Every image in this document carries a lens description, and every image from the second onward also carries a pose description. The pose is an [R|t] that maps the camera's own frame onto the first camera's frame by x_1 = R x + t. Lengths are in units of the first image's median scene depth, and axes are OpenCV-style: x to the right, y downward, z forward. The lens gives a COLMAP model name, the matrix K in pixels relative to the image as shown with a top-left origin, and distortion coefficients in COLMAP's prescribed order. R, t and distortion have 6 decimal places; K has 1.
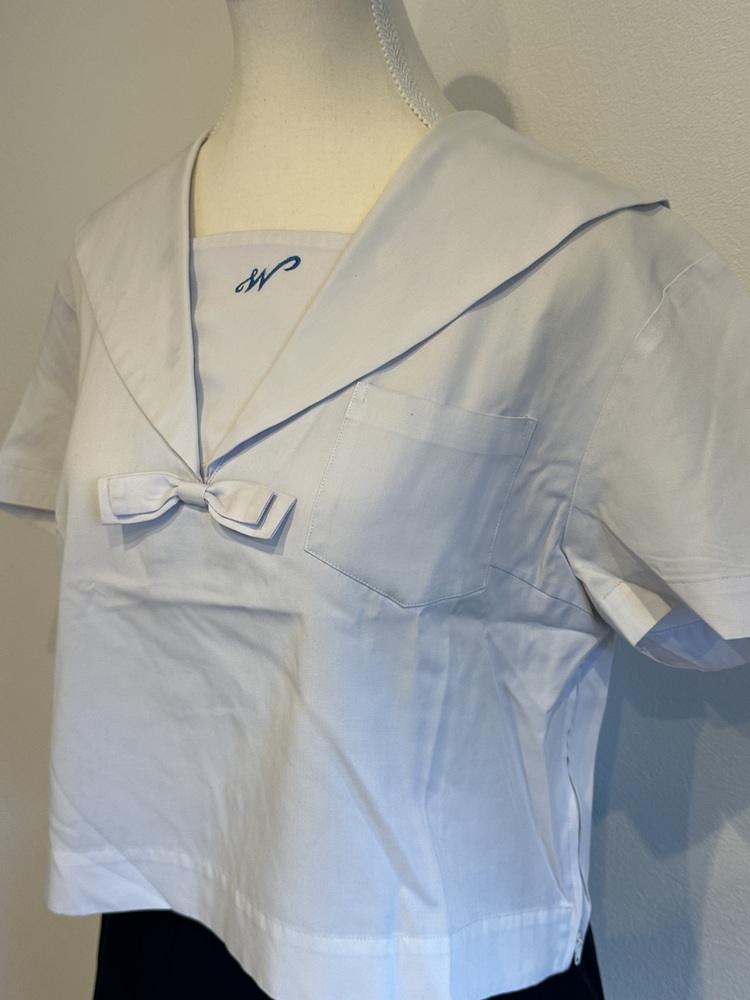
lens RADIAL K [[1056.6, 0, 375.0], [0, 1056.6, 500.0], [0, 0, 1]] dist [0.199488, -0.459402]
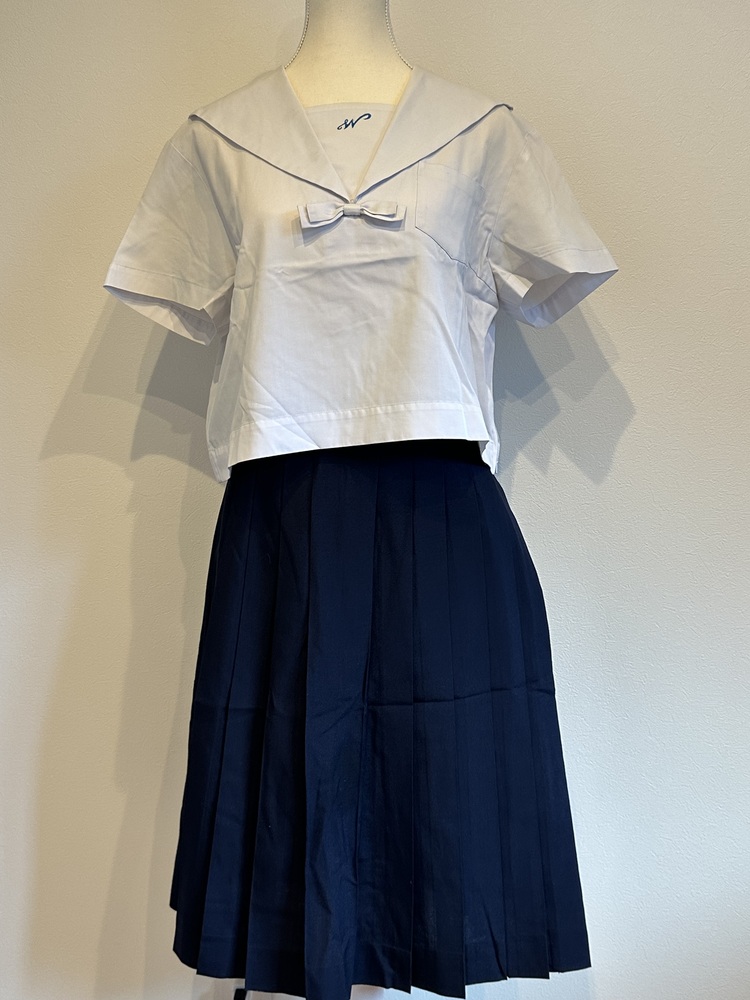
lens RADIAL K [[1039.3, 0, 370.7], [0, 1039.3, 508.7], [0, 0, 1]] dist [0.102308, -0.011566]
pose [[0.884103, -0.051523, 0.464443, -1.080769], [0.115175, 0.987267, -0.109722, 0.775072], [-0.452876, 0.150497, 0.878780, -0.719790]]
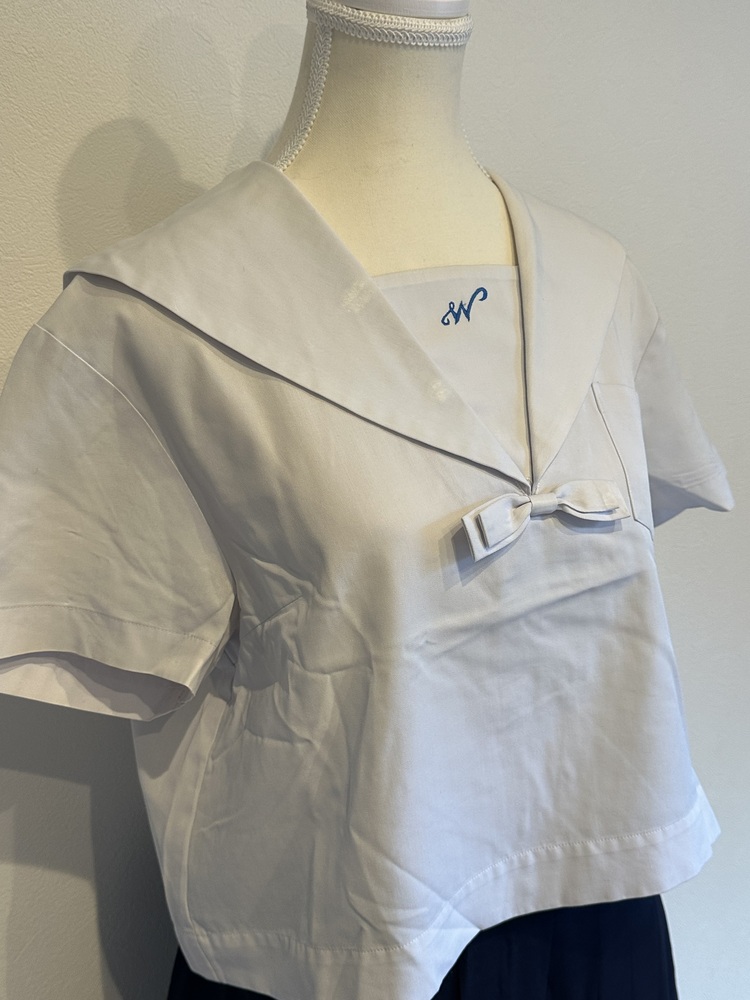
lens RADIAL K [[1056.6, 0, 375.0], [0, 1056.6, 500.0], [0, 0, 1]] dist [0.199488, -0.459402]
pose [[0.492111, -0.219393, 0.842433, -1.118491], [0.242057, 0.964045, 0.109665, -0.163902], [-0.836203, 0.149949, 0.527523, 0.539700]]
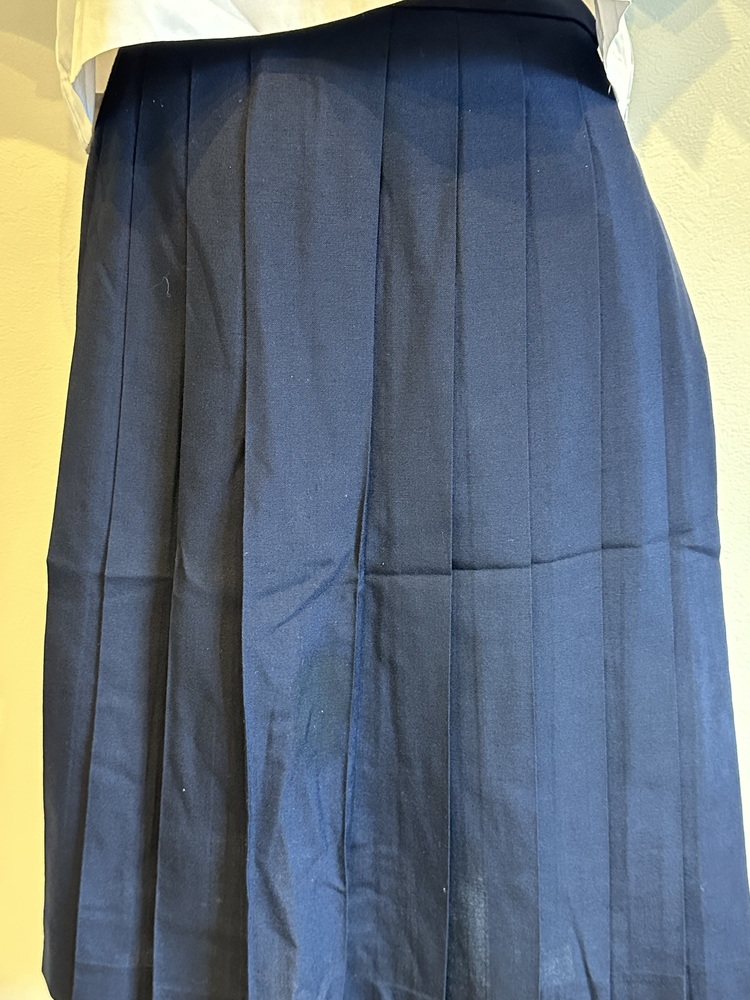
lens RADIAL K [[1056.6, 0, 375.0], [0, 1056.6, 500.0], [0, 0, 1]] dist [0.199488, -0.459402]
pose [[0.901143, -0.106909, 0.420134, -0.575990], [0.107410, 0.993959, 0.022545, 0.833522], [-0.420006, 0.024810, 0.907182, 0.179975]]
